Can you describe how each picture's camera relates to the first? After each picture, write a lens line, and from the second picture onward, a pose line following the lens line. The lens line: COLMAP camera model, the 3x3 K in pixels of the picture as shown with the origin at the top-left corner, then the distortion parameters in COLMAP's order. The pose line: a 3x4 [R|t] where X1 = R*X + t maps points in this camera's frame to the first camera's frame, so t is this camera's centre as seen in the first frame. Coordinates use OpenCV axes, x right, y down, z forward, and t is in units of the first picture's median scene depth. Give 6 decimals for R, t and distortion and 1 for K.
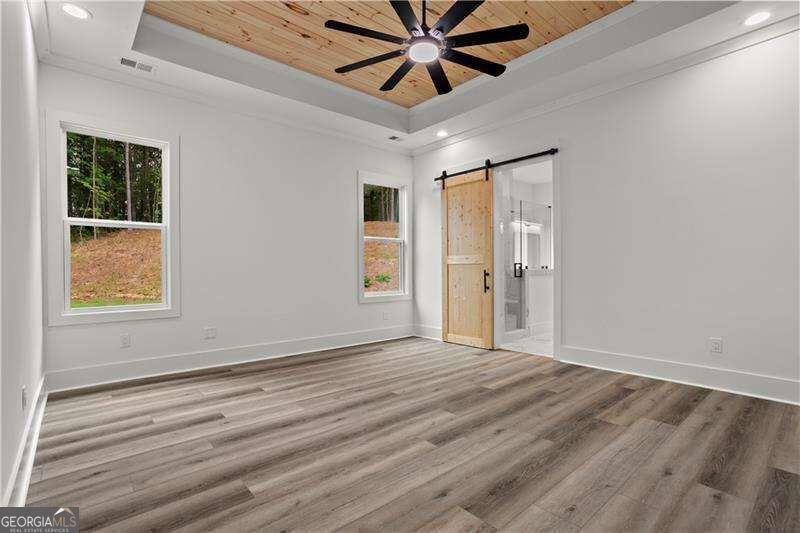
lens RADIAL K [[385.8, 0, 400.4], [0, 385.8, 269.3], [0, 0, 1]] dist [-0.018584, 0.003749]
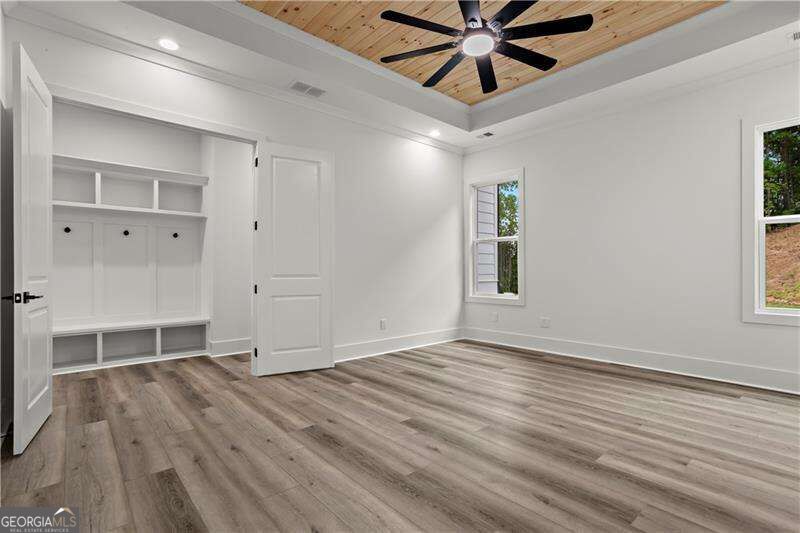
lens RADIAL K [[385.8, 0, 402.1], [0, 385.8, 270.7], [0, 0, 1]] dist [-0.018584, 0.003749]
pose [[-0.005879, 0.003481, -0.999977, 1.067008], [0.009672, 0.999947, 0.003424, -0.007750], [0.999936, -0.009652, -0.005912, 0.849324]]
